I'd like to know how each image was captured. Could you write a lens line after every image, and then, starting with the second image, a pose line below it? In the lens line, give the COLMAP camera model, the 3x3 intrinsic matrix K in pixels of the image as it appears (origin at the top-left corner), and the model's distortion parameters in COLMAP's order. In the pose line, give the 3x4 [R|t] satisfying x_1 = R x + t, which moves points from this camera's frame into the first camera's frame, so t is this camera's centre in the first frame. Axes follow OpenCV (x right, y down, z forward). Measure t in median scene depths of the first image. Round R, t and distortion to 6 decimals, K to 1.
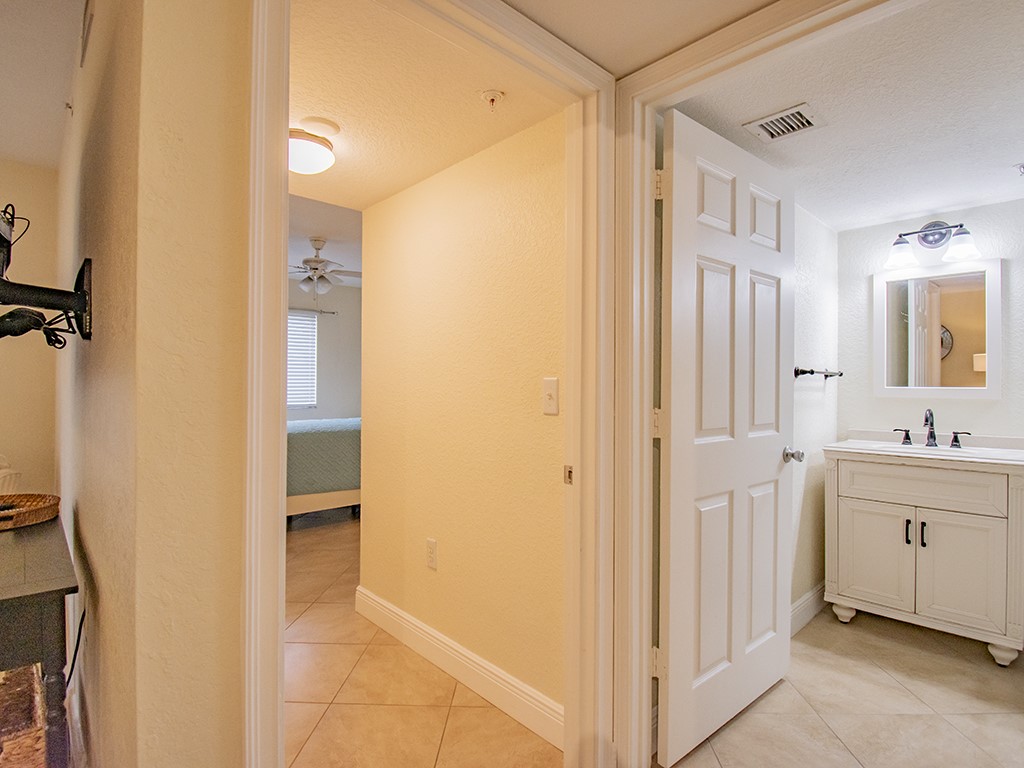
lens RADIAL K [[523.4, 0, 517.1], [0, 523.4, 382.7], [0, 0, 1]] dist [0.019103, -0.026433]
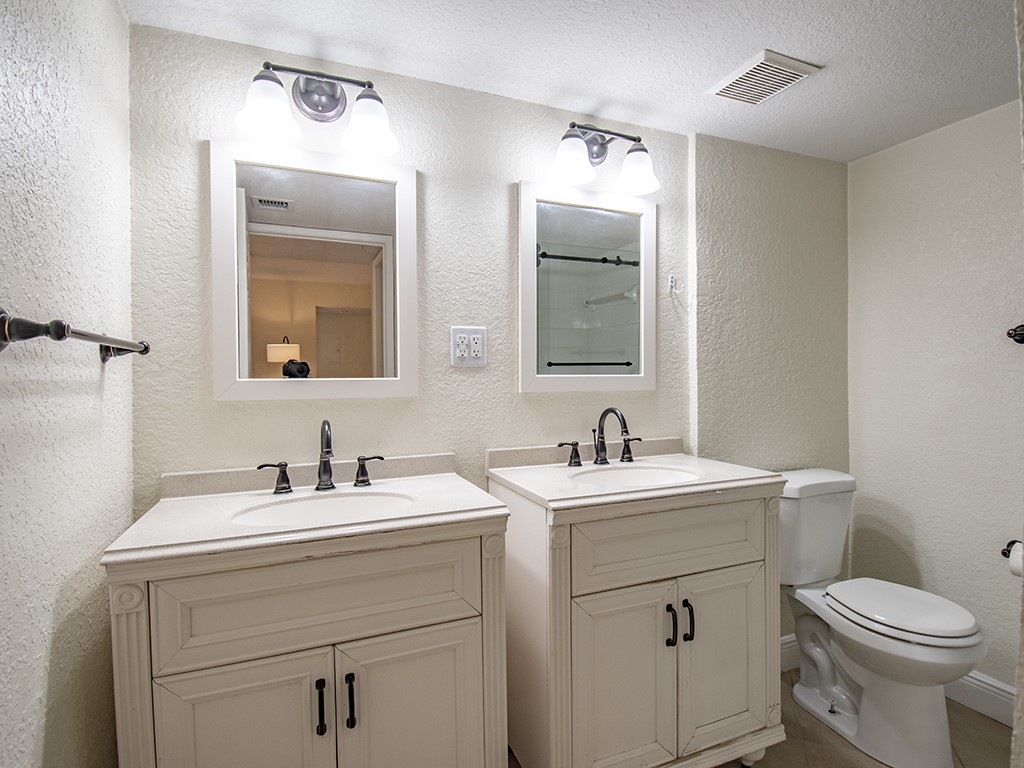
lens RADIAL K [[523.4, 0, 517.1], [0, 523.4, 382.7], [0, 0, 1]] dist [0.019103, -0.026433]
pose [[0.351567, -0.019236, 0.935965, 0.356685], [0.006597, 0.999815, 0.018070, 0.004864], [-0.936139, -0.000178, 0.351629, 0.620634]]
